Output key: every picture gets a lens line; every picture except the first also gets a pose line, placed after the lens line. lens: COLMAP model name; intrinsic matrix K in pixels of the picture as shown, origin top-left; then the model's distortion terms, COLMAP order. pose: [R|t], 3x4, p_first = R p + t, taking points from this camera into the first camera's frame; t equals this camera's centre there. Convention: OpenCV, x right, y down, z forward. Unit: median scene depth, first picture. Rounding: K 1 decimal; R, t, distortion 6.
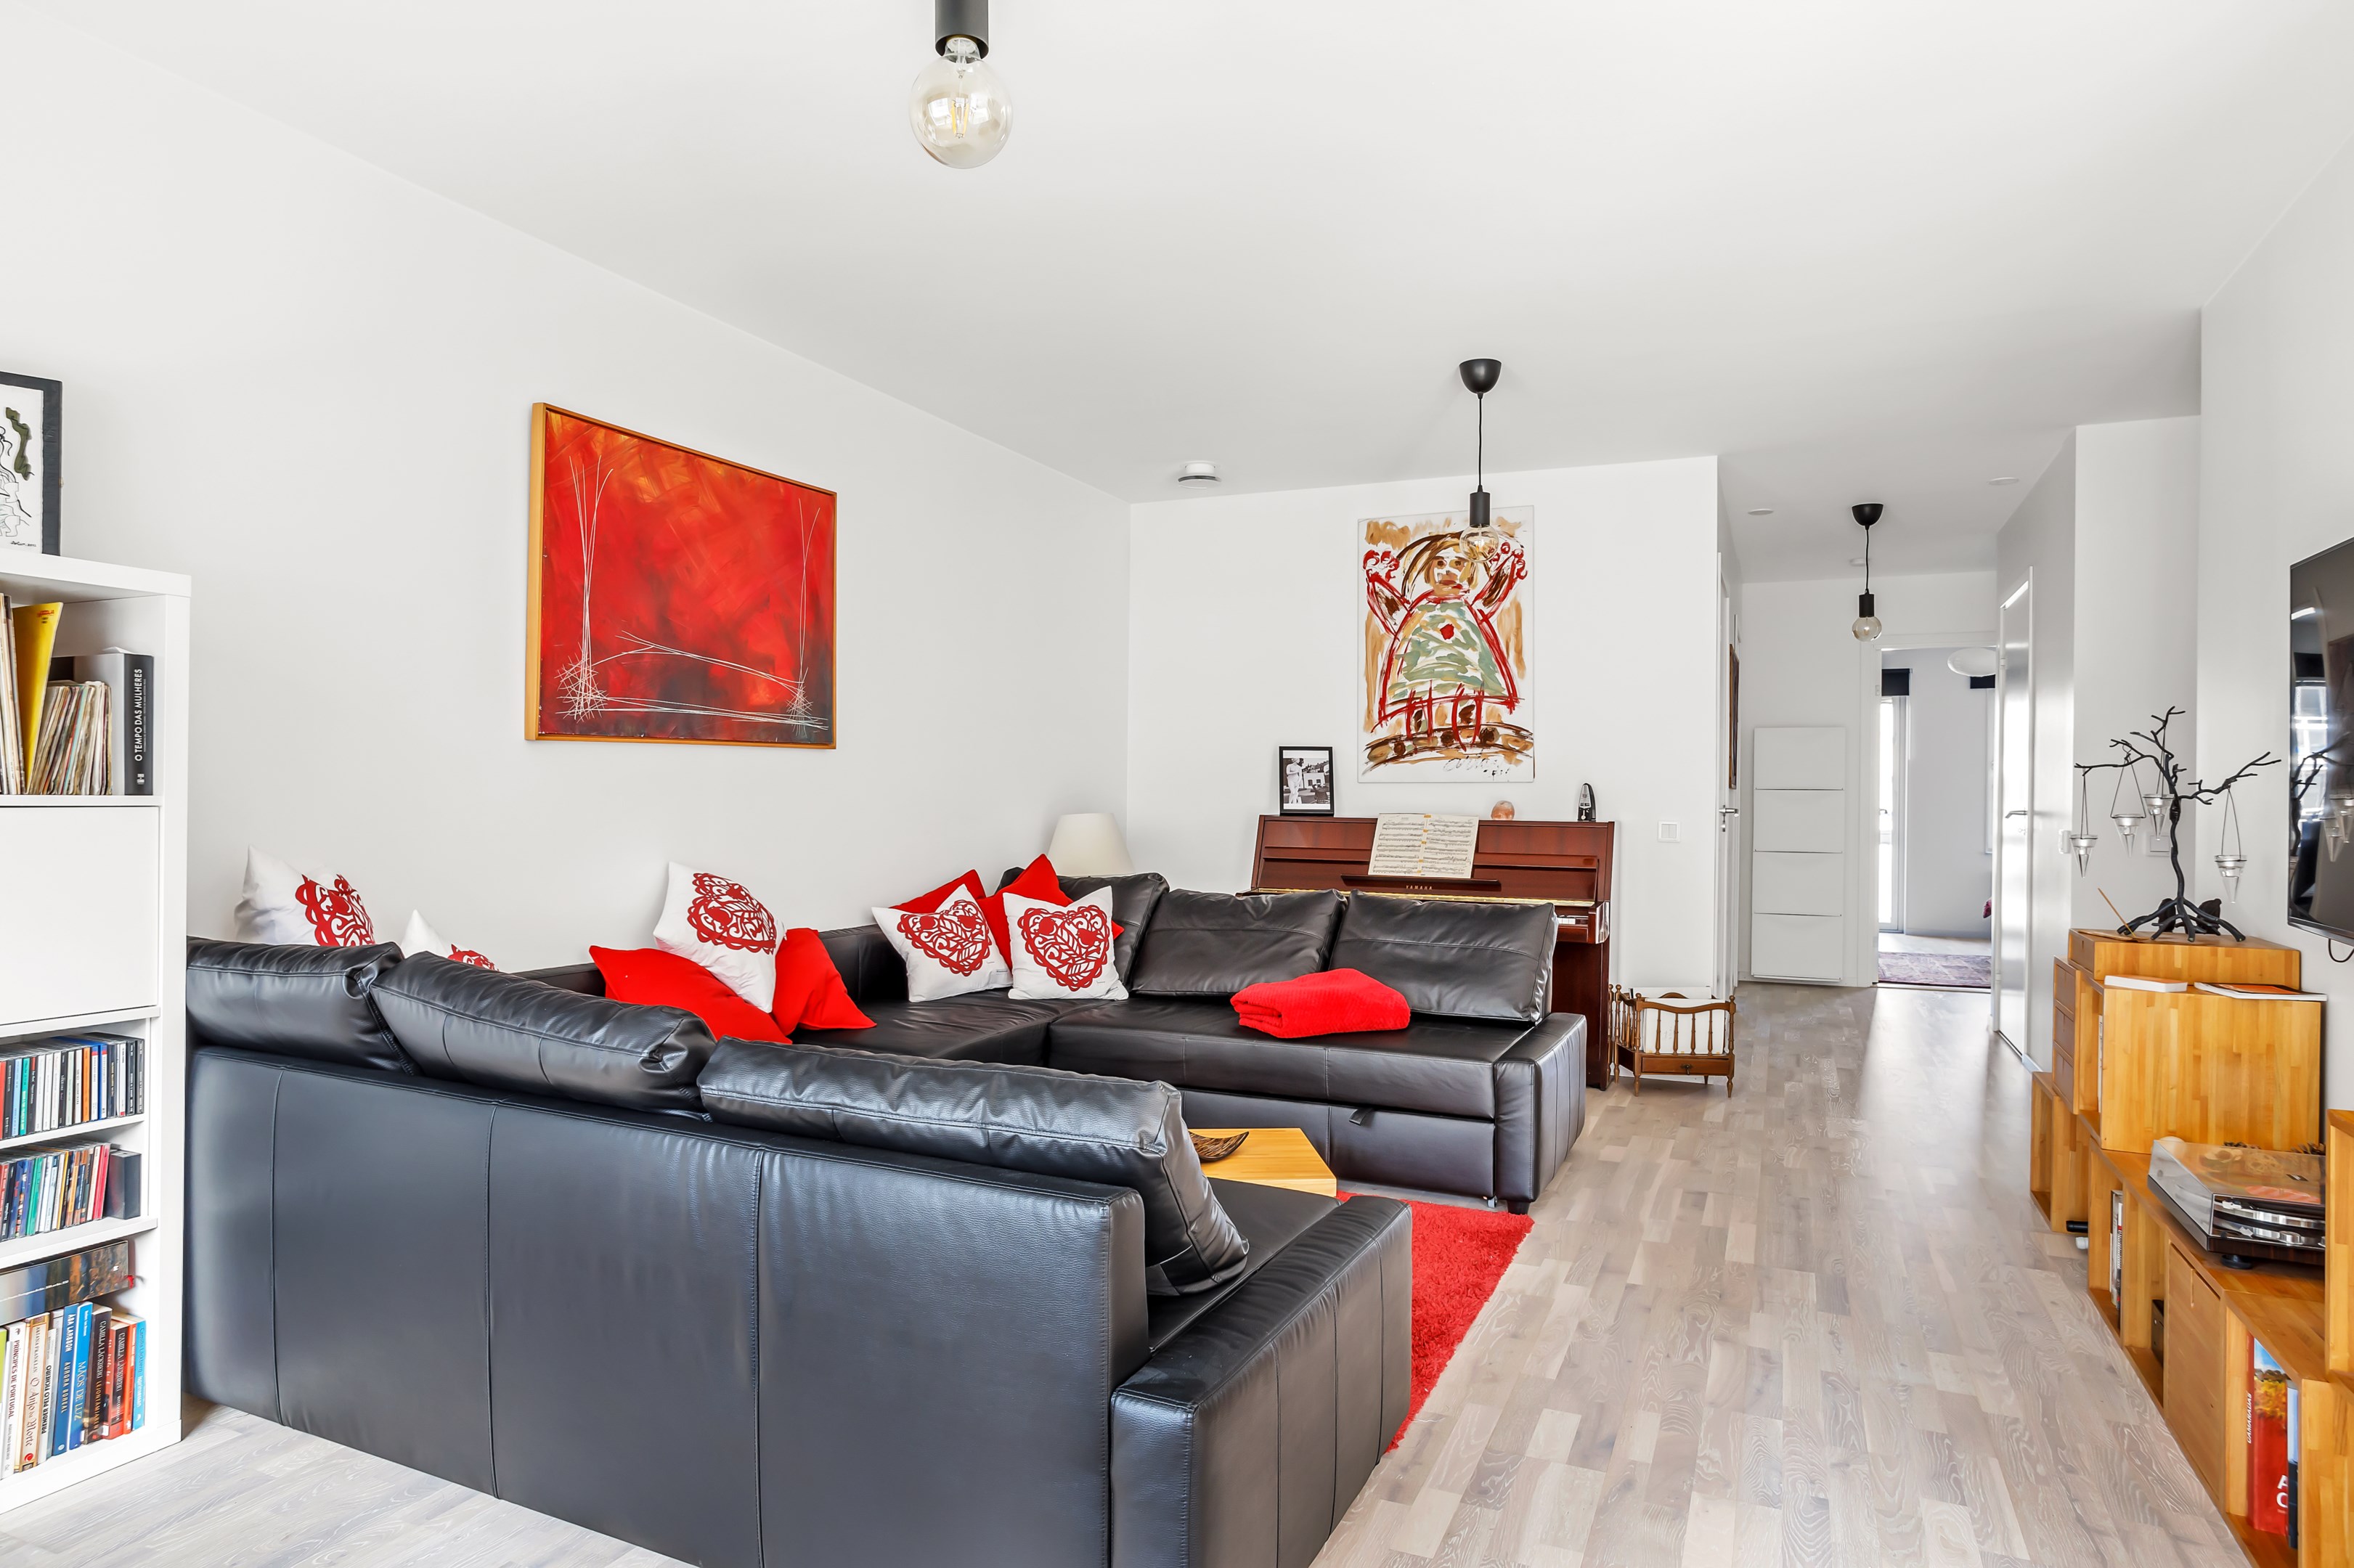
lens RADIAL K [[1381.6, 0, 1159.3], [0, 1381.6, 815.8], [0, 0, 1]] dist [-0.007232, 0.000517]
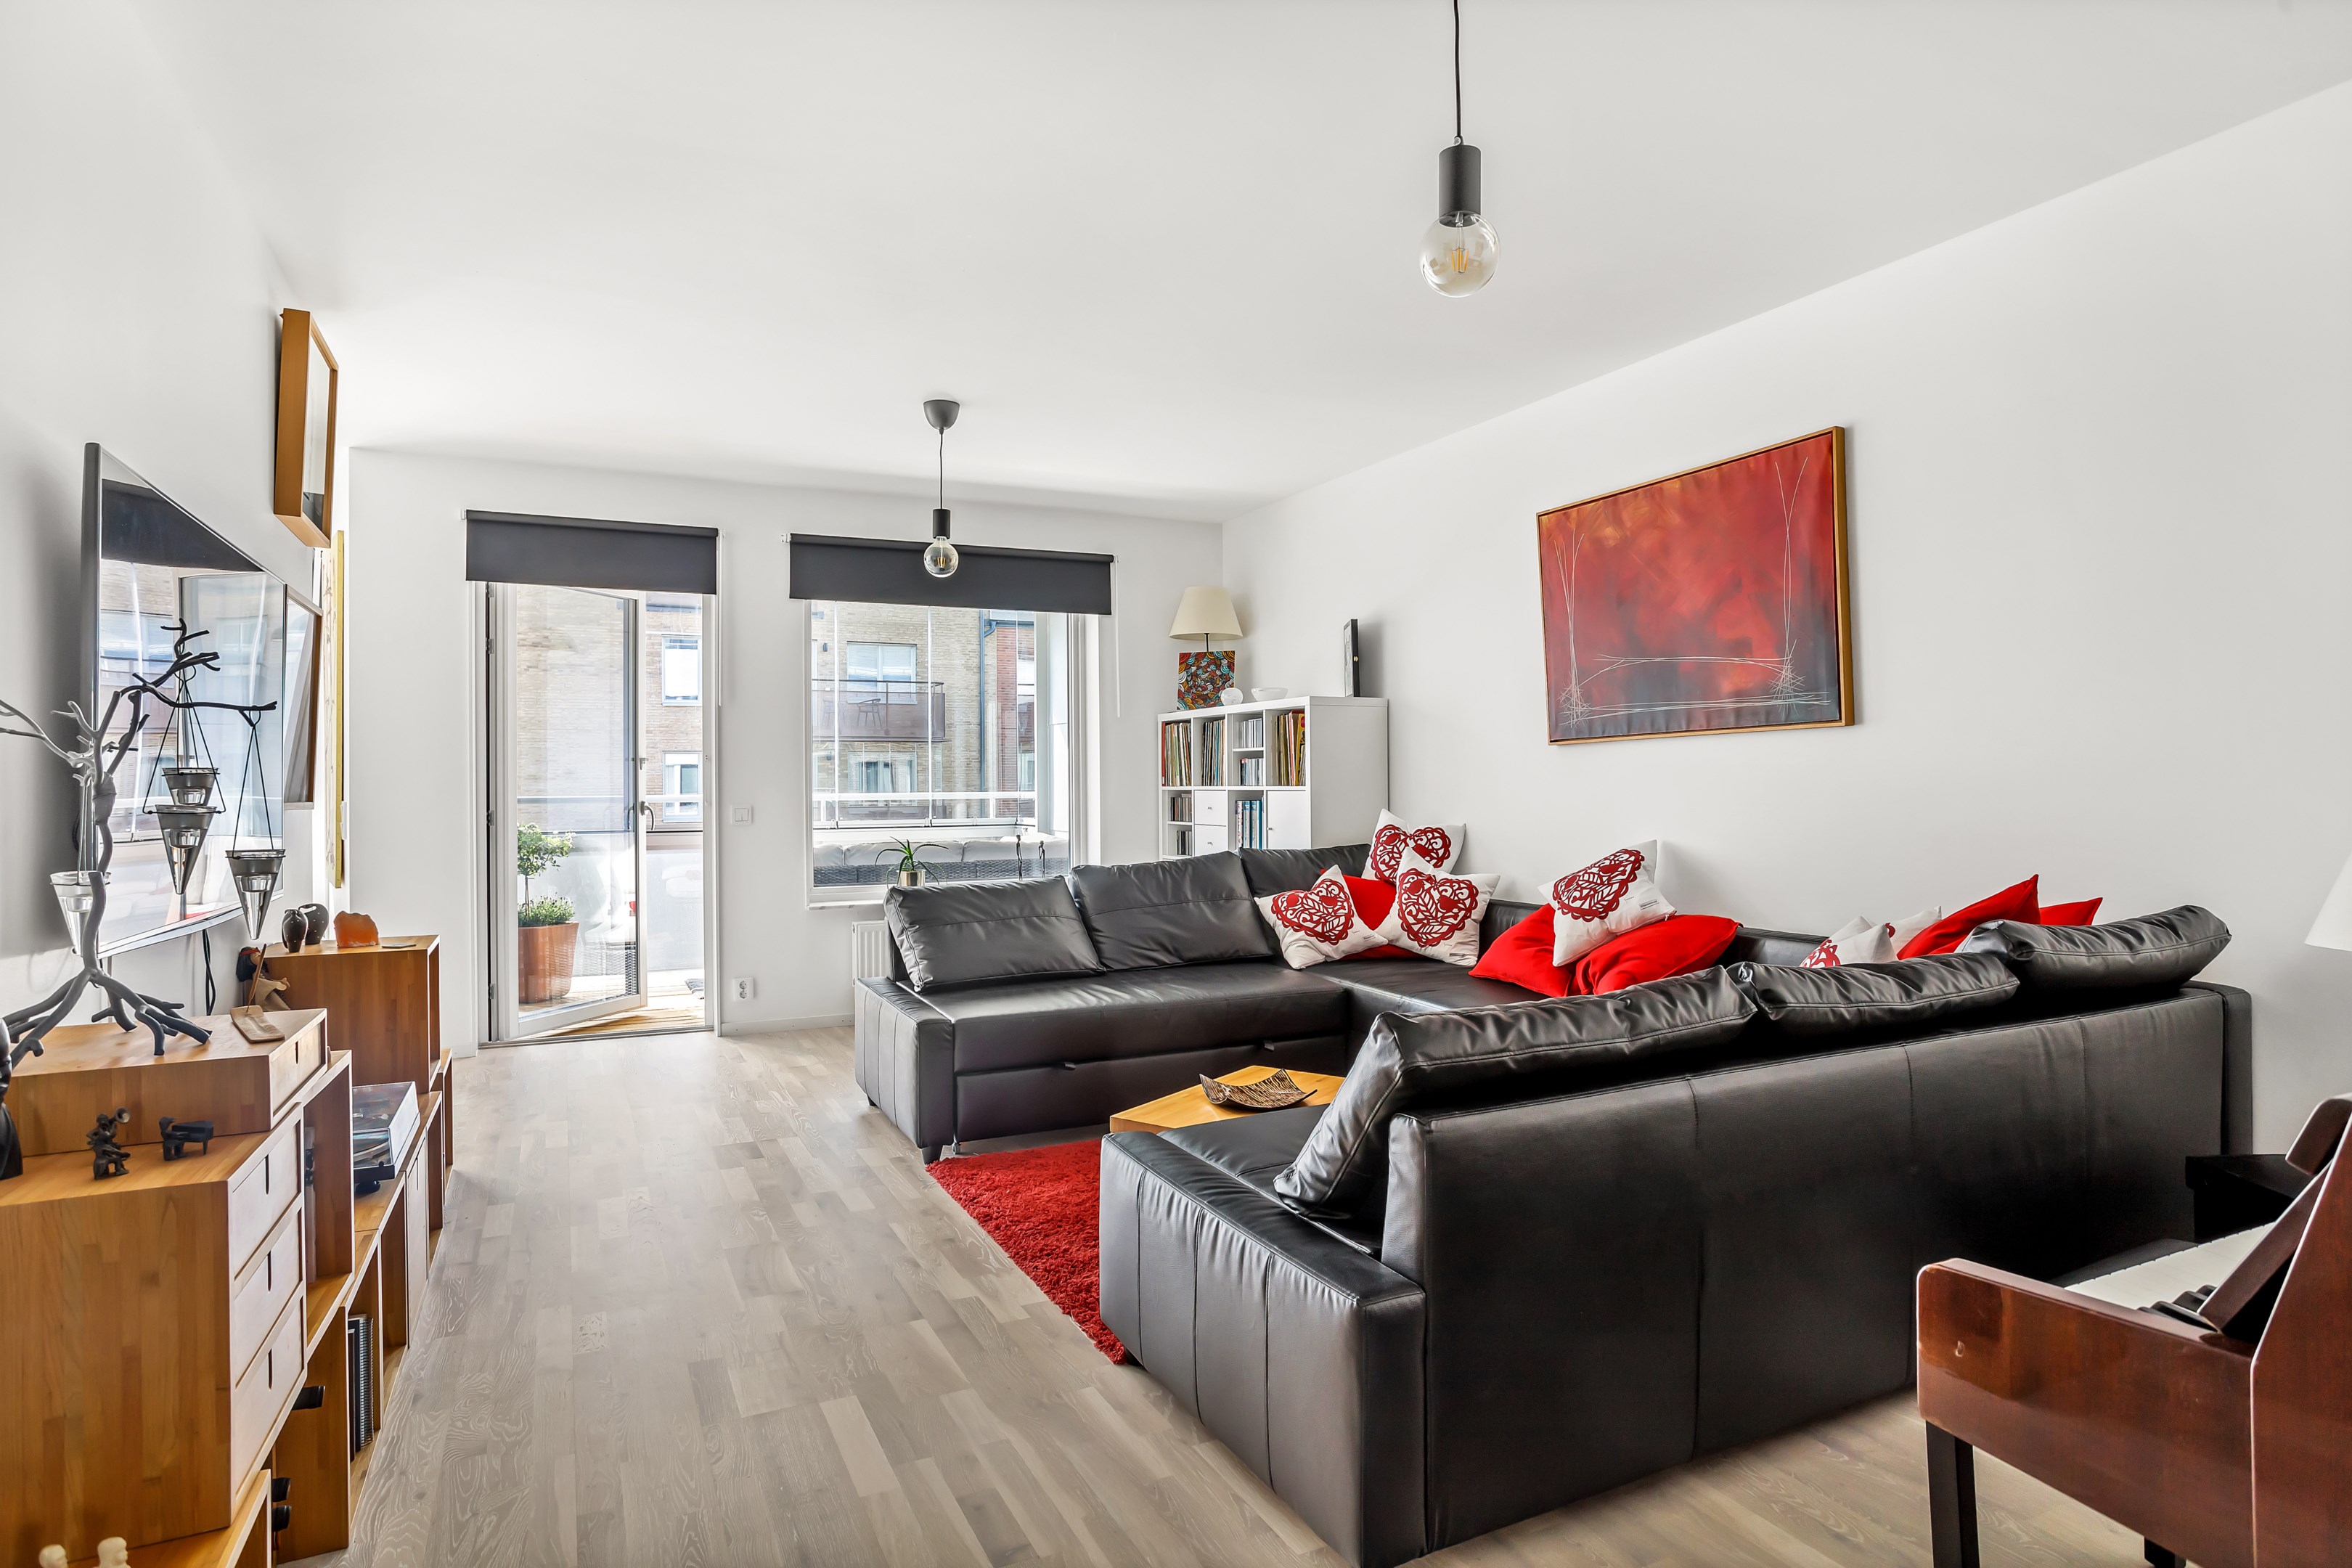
lens RADIAL K [[1268.9, 0, 1176.6], [0, 1268.9, 796.3], [0, 0, 1]] dist [-0.050202, 0.031220]
pose [[-0.636136, 0.000868, -0.771576, 0.740328], [-0.009842, 0.999909, 0.009239, -0.009313], [0.771514, 0.013471, -0.636070, 1.404418]]
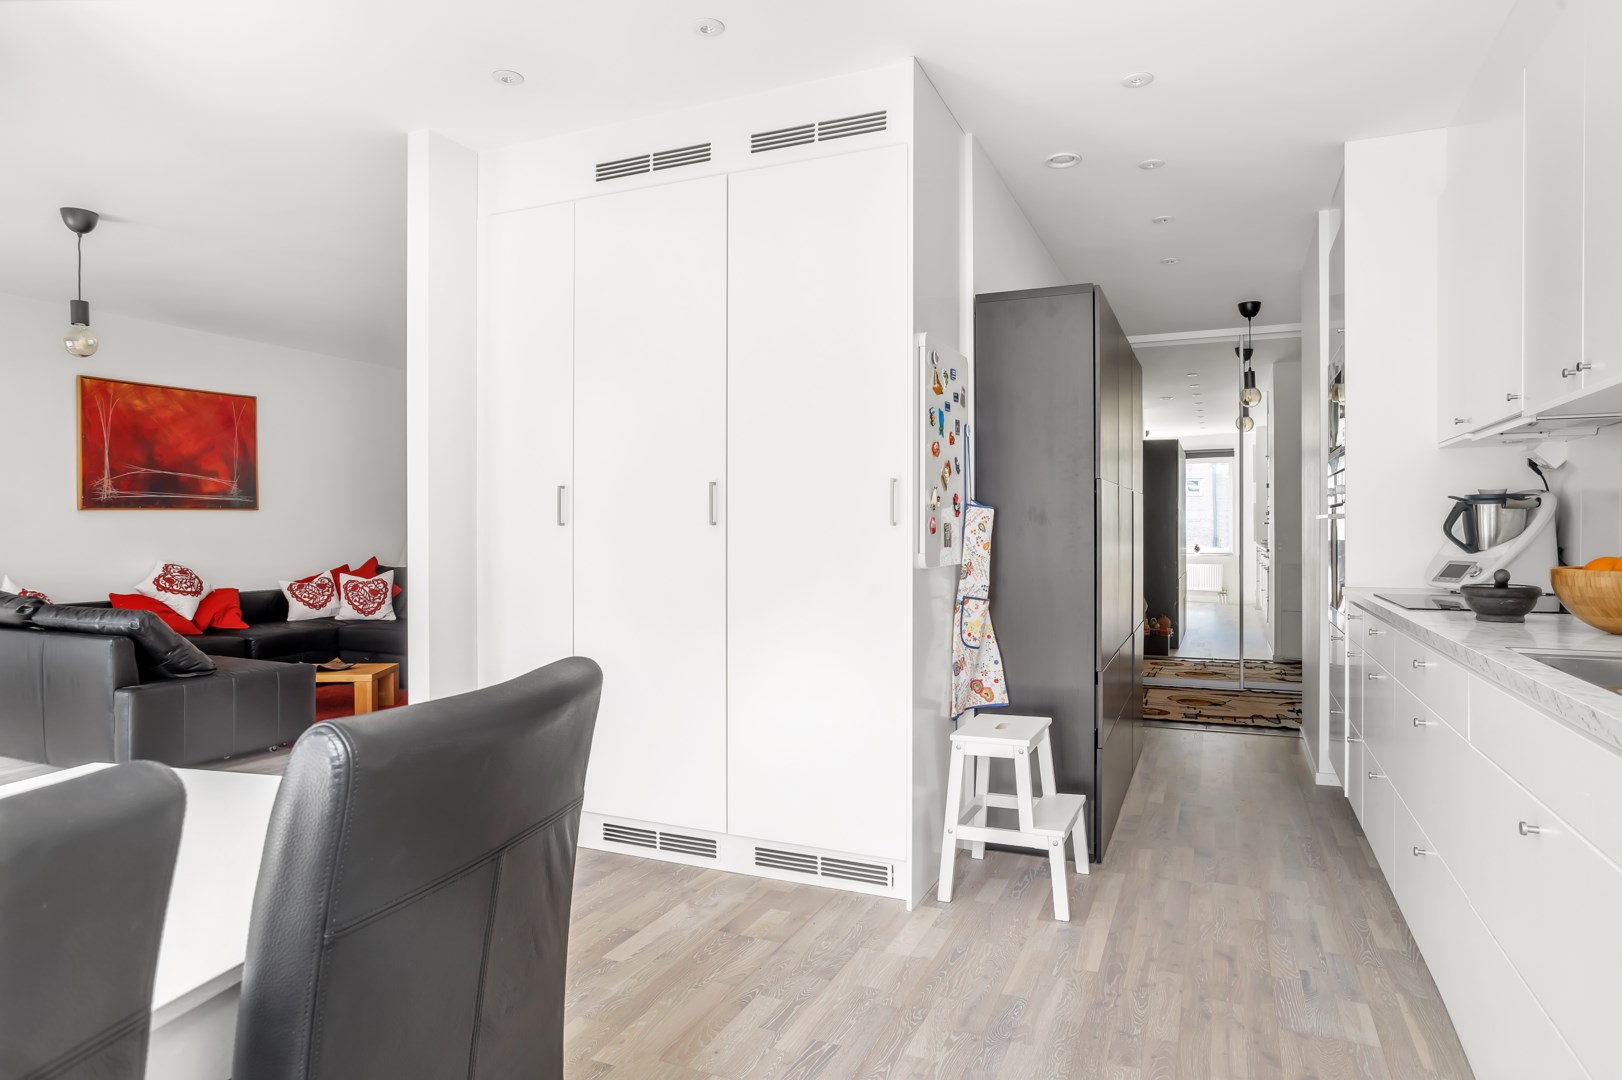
lens RADIAL K [[948.4, 0, 811.0], [0, 948.4, 540.0], [0, 0, 1]] dist [-0.031122, 0.031526]
pose [[0.999679, -0.012886, 0.021816, 0.757017], [0.012935, 0.999914, -0.002118, 0.018297], [-0.021787, 0.002400, 0.999760, -0.665567]]
